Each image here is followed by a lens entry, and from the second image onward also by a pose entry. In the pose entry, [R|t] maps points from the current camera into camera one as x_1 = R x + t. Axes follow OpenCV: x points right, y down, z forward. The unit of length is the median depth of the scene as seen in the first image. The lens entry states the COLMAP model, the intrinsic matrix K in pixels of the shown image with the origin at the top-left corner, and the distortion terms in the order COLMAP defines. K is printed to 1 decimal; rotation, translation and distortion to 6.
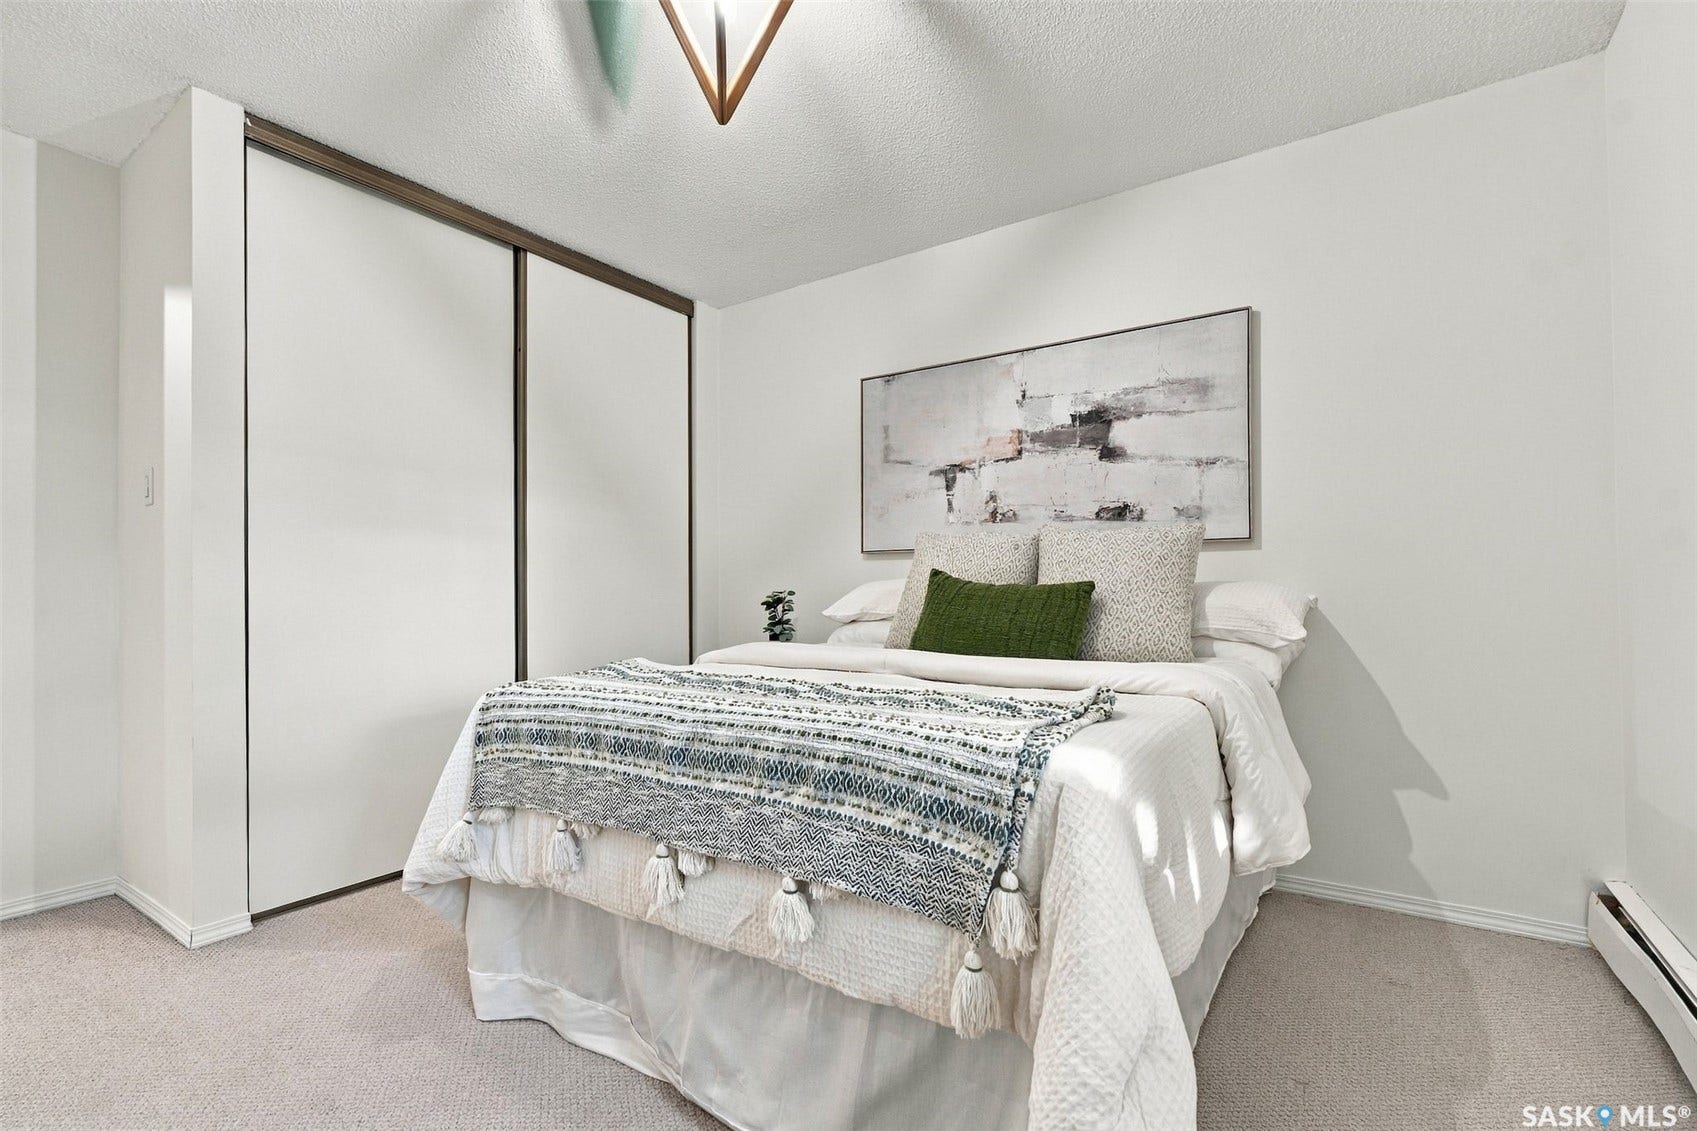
lens RADIAL K [[779.3, 0, 839.8], [0, 779.3, 568.6], [0, 0, 1]] dist [-0.002843, 0.000079]
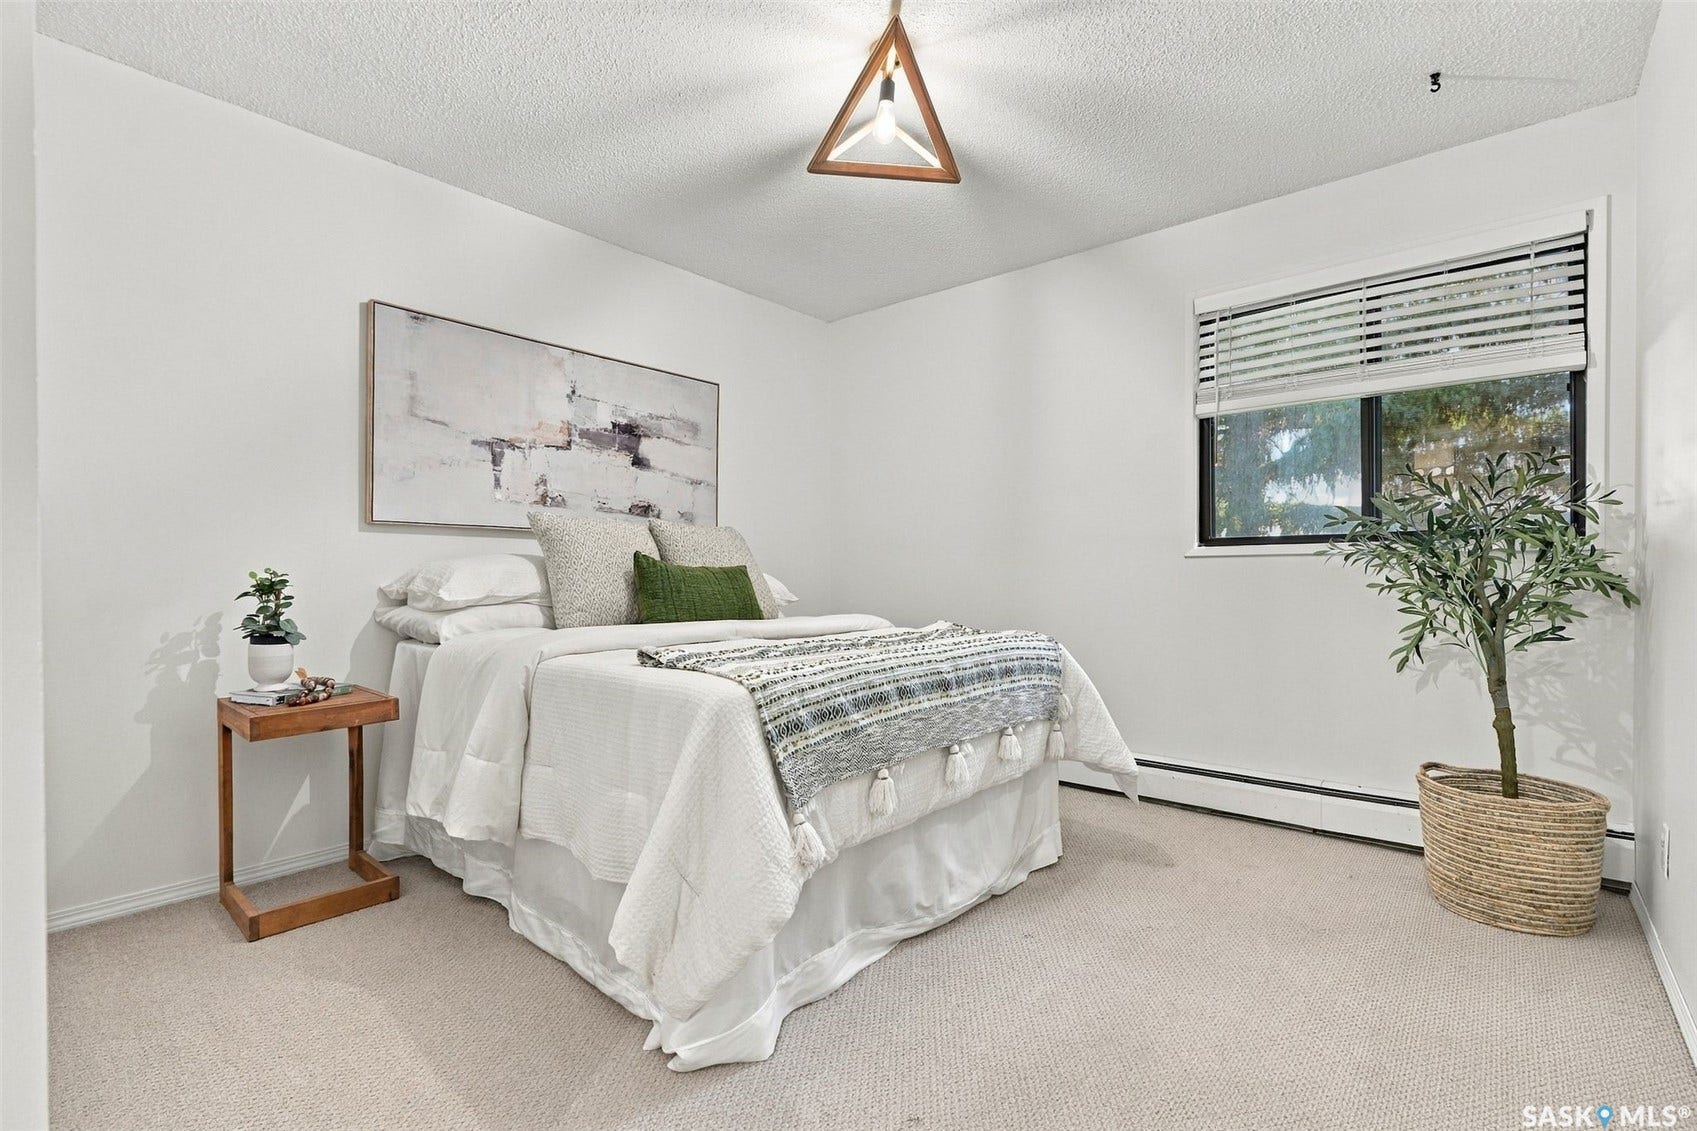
lens RADIAL K [[779.3, 0, 840.3], [0, 779.3, 574.0], [0, 0, 1]] dist [-0.002843, 0.000079]
pose [[0.099652, 0.002956, 0.995018, -0.831012], [-0.030057, 0.999548, 0.000041, 0.020955], [-0.994568, -0.029912, 0.099695, 0.529344]]
